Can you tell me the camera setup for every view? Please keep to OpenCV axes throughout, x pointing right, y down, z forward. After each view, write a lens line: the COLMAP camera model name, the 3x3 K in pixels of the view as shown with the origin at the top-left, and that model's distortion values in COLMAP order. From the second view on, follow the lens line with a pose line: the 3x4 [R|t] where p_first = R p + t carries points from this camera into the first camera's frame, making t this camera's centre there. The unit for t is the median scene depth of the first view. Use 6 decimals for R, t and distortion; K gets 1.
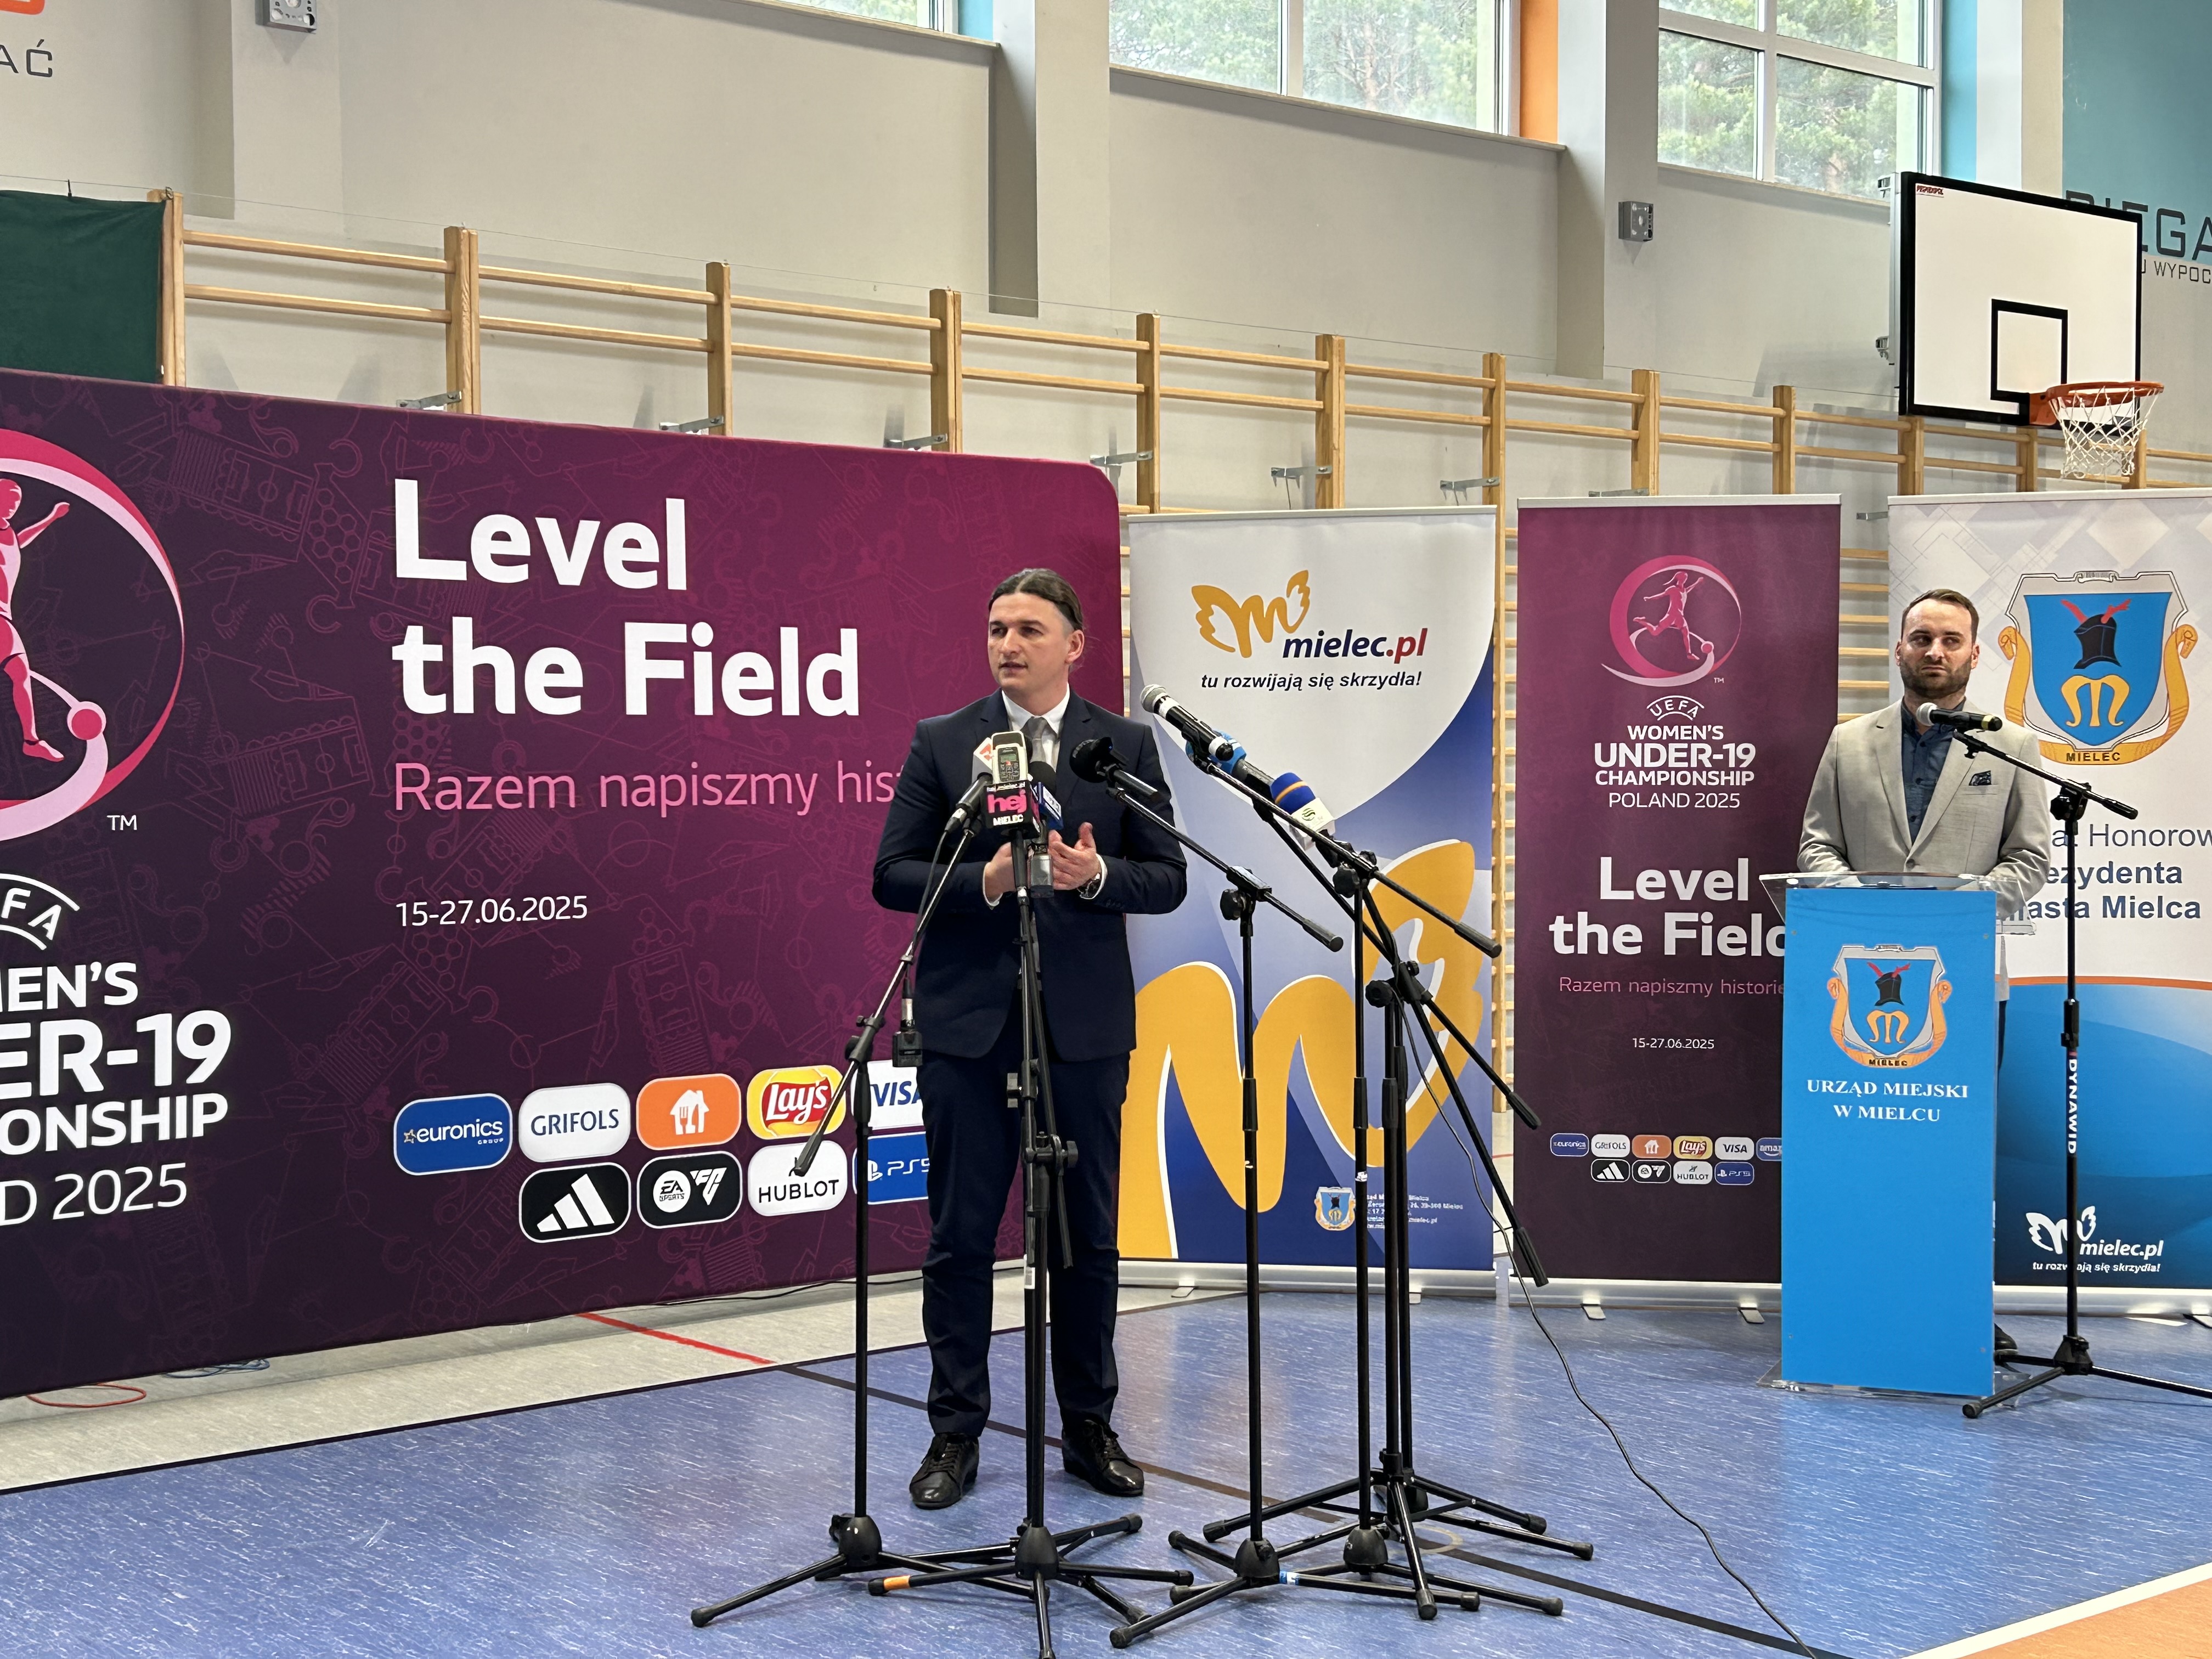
lens RADIAL K [[3026.6, 0, 1135.5], [0, 3026.6, 820.4], [0, 0, 1]] dist [0.193650, -0.647282]
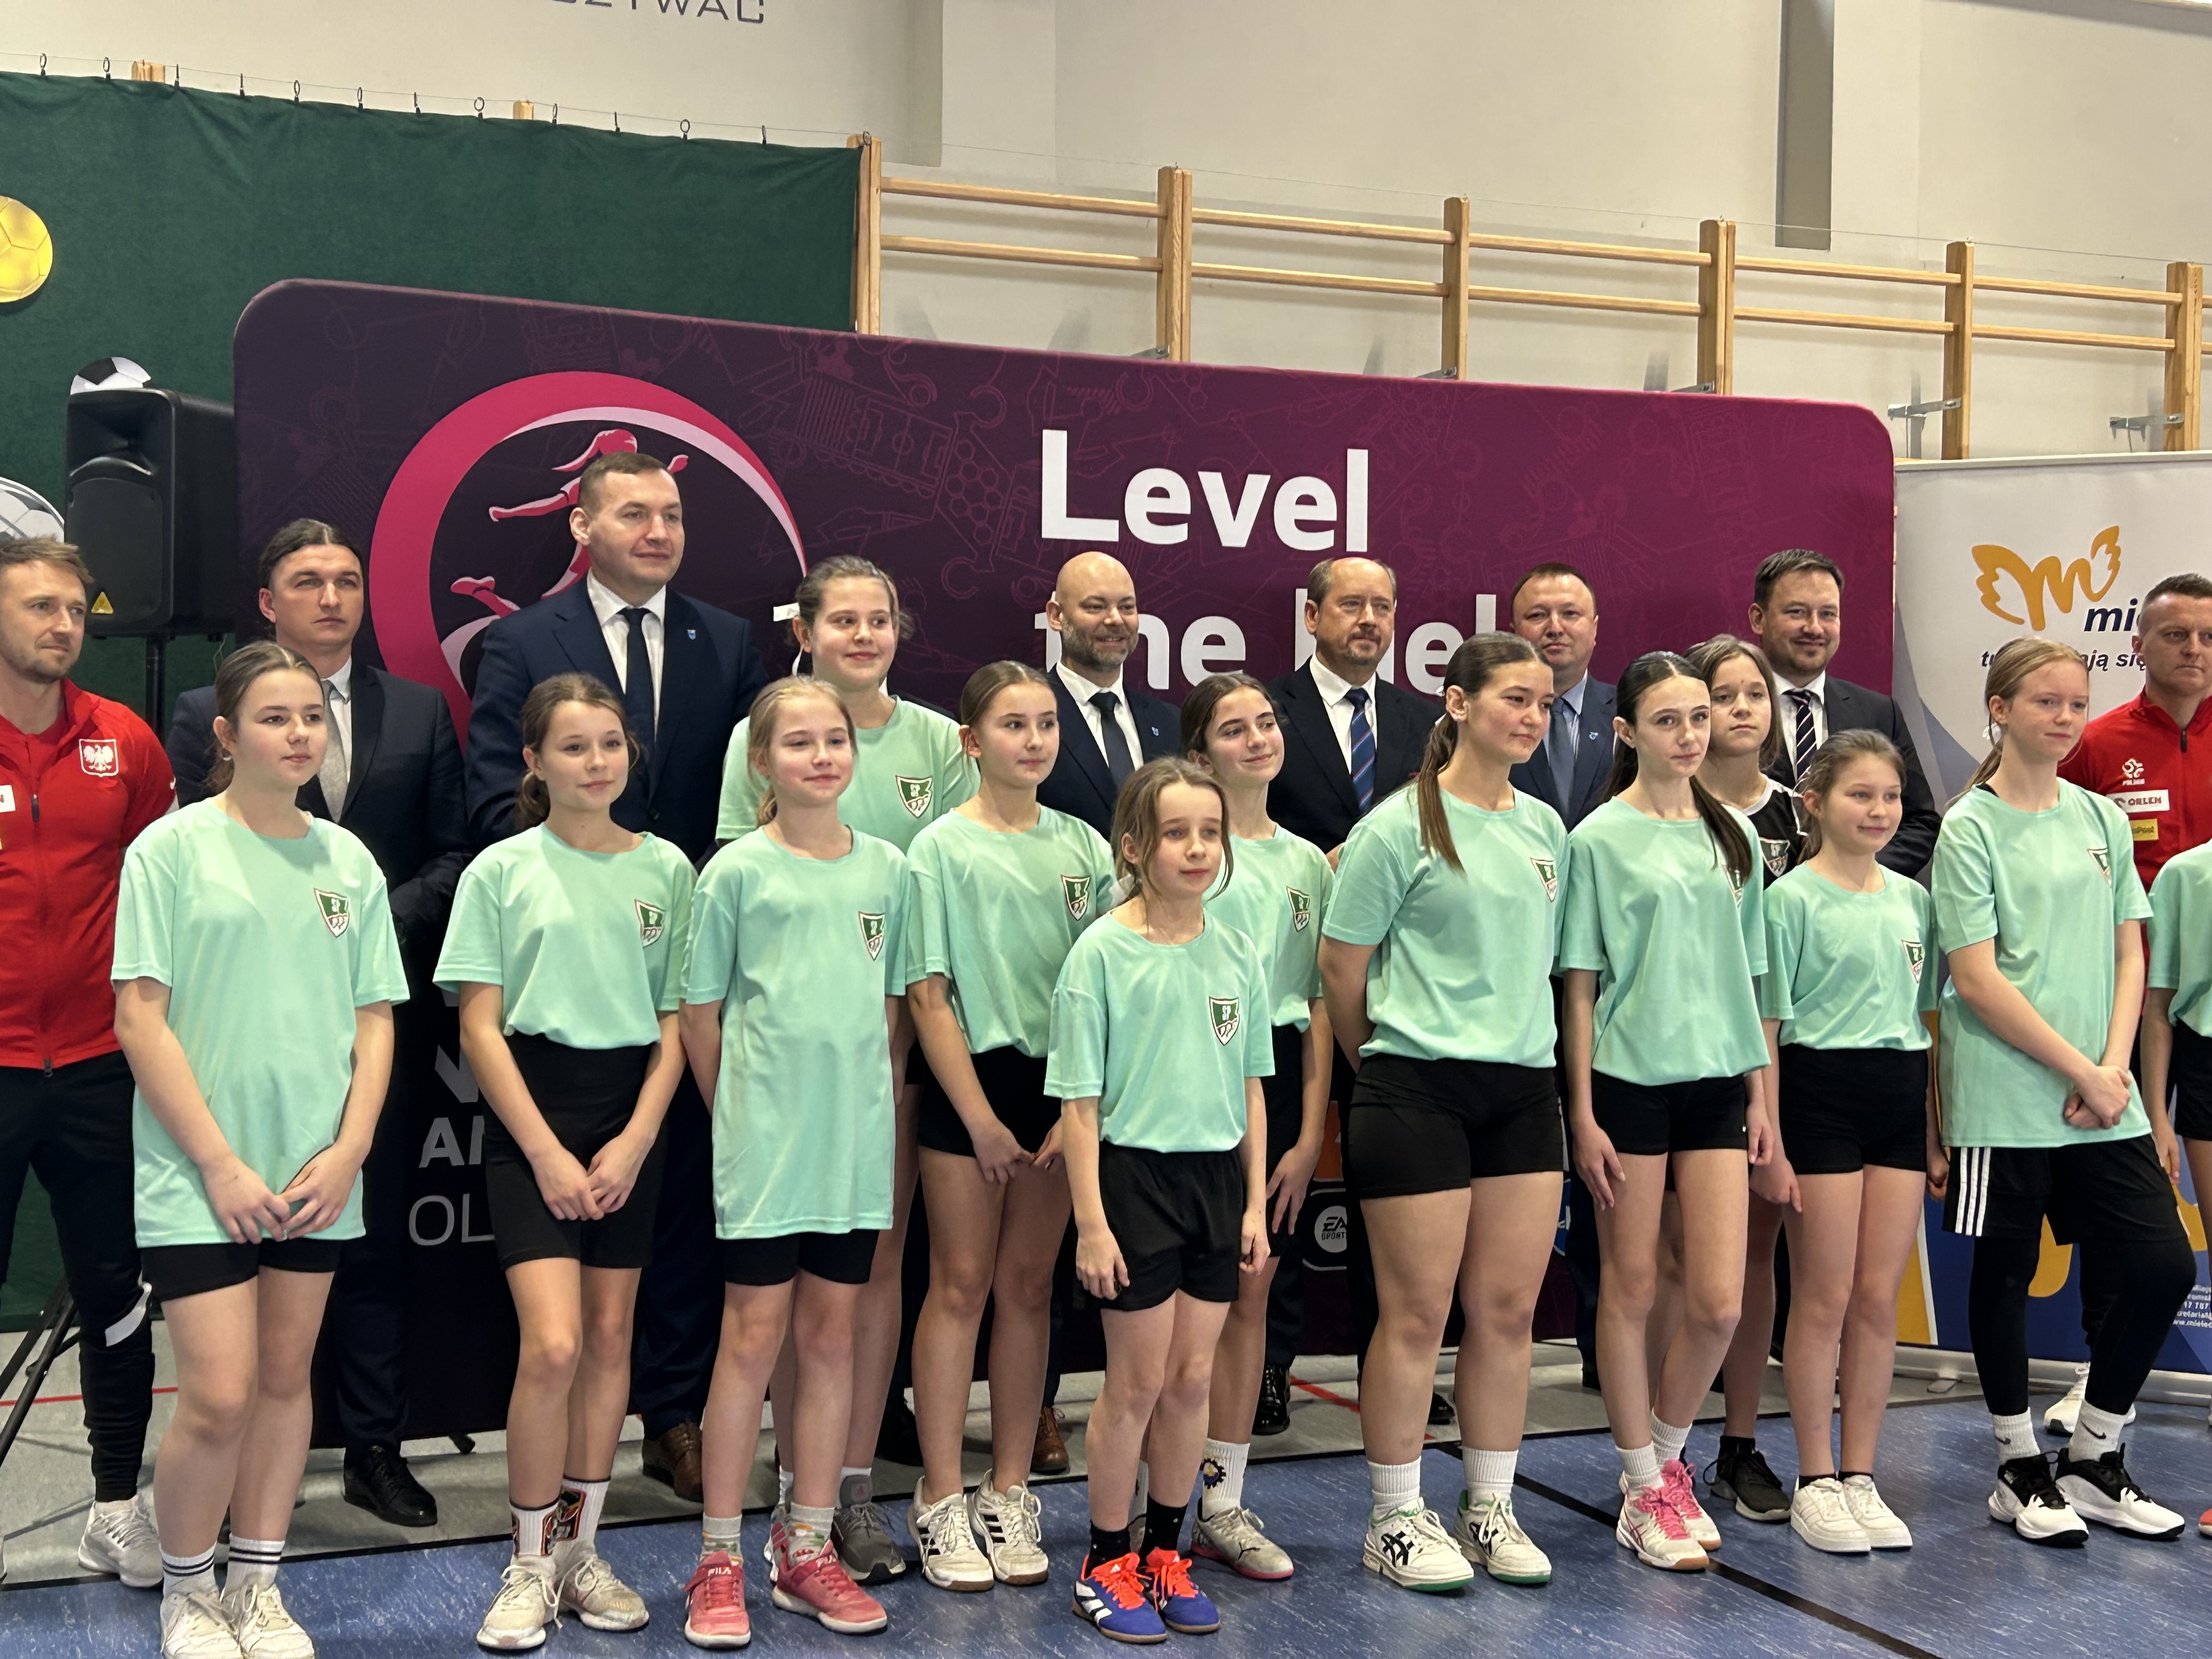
lens RADIAL K [[3026.6, 0, 1135.5], [0, 3026.6, 820.4], [0, 0, 1]] dist [0.193650, -0.647282]
pose [[0.961446, 0.022810, -0.274045, 0.028655], [-0.021751, 0.999740, 0.006903, -0.002046], [0.274132, -0.000676, 0.961692, 0.118418]]
